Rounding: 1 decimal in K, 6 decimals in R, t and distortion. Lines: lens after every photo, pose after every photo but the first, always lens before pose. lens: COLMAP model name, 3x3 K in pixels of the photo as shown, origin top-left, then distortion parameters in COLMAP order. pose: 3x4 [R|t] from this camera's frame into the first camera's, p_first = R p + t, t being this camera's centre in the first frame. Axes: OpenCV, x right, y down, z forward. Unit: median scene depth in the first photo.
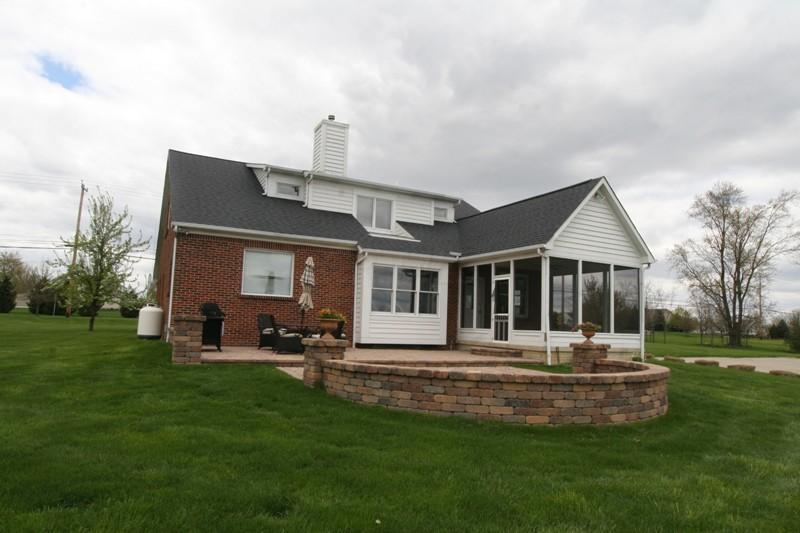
lens RADIAL K [[513.9, 0, 400.8], [0, 513.9, 270.9], [0, 0, 1]] dist [-0.043603, 0.000647]
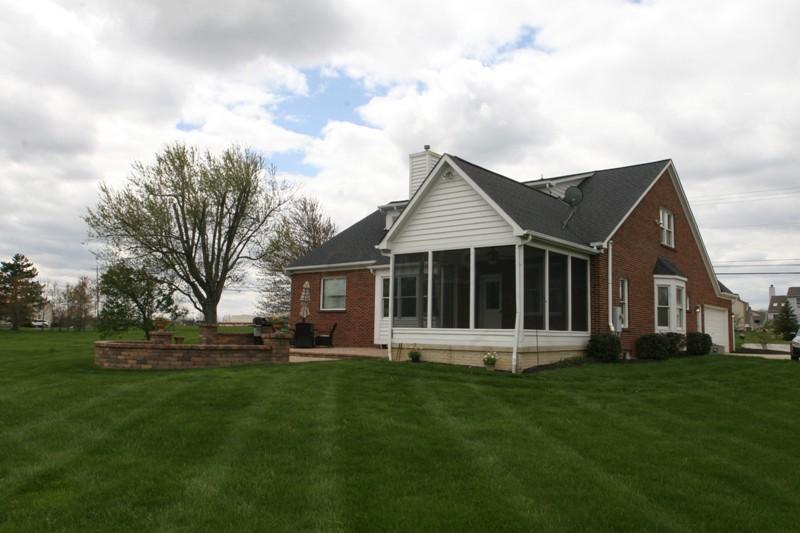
lens RADIAL K [[628.5, 0, 388.8], [0, 628.5, 267.6], [0, 0, 1]] dist [-0.024167, 0.010399]
pose [[0.374976, -0.123147, -0.918819, 1.330453], [0.092402, 0.991167, -0.095134, 0.107034], [0.922418, -0.049228, 0.383043, 0.471978]]
